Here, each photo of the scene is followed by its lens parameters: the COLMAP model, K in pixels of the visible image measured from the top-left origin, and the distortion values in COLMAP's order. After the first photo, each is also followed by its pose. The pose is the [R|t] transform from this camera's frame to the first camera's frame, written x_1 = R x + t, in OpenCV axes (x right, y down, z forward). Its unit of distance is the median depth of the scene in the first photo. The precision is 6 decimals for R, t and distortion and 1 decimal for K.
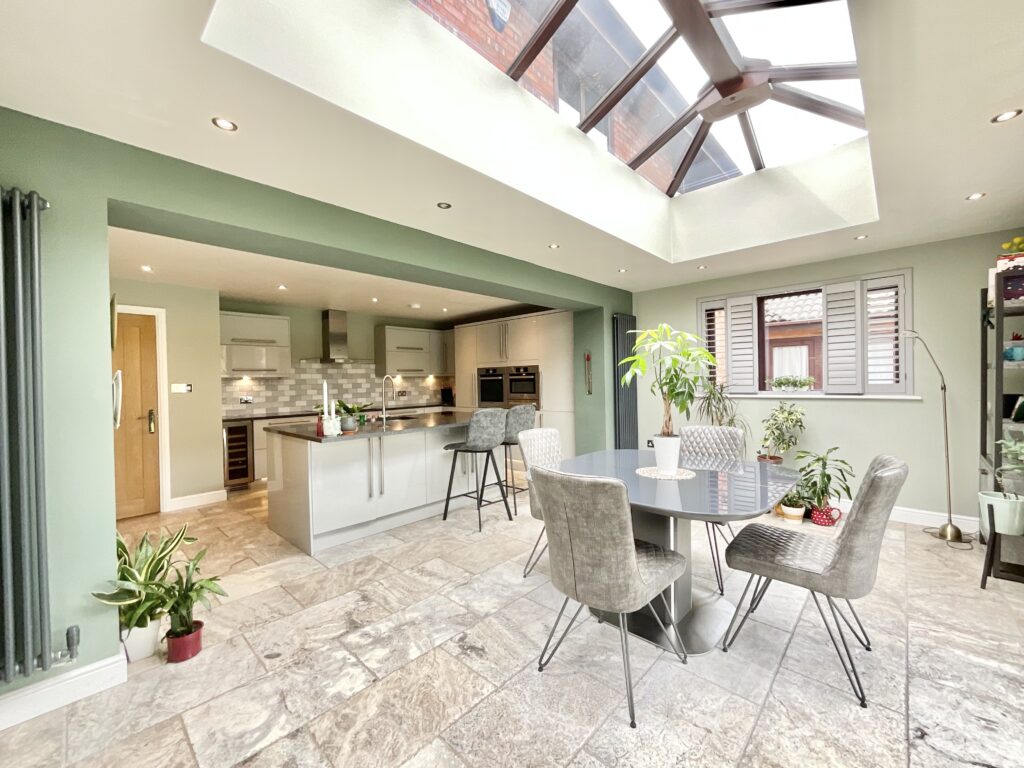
lens RADIAL K [[414.0, 0, 507.7], [0, 414.0, 382.9], [0, 0, 1]] dist [-0.008387, 0.000088]
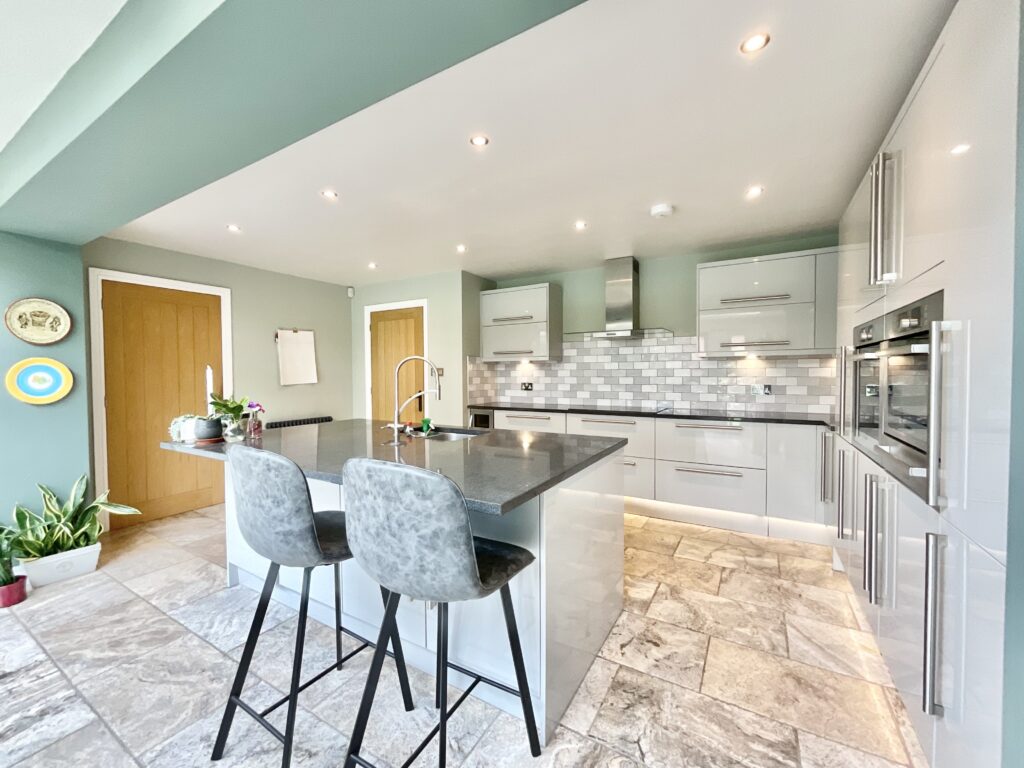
lens RADIAL K [[414.0, 0, 507.7], [0, 414.0, 382.9], [0, 0, 1]] dist [-0.008387, 0.000088]
pose [[0.224932, 0.043747, -0.973392, 0.289951], [-0.002593, 0.999015, 0.044300, -0.007677], [0.974371, -0.007440, 0.224824, 0.975535]]
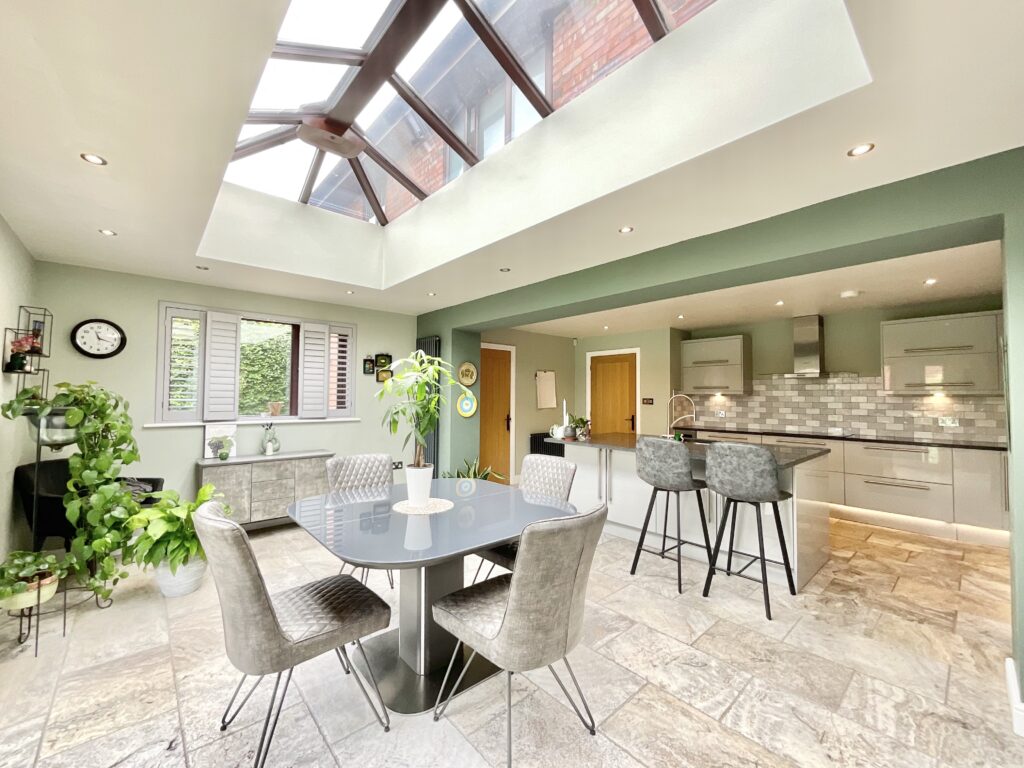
lens RADIAL K [[411.8, 0, 514.3], [0, 411.8, 381.3], [0, 0, 1]] dist [0.010531, -0.004269]
pose [[-0.070584, -0.016020, -0.997377, 0.693507], [-0.009842, 0.999834, -0.015363, -0.031807], [0.997457, 0.008732, -0.070730, 0.664760]]
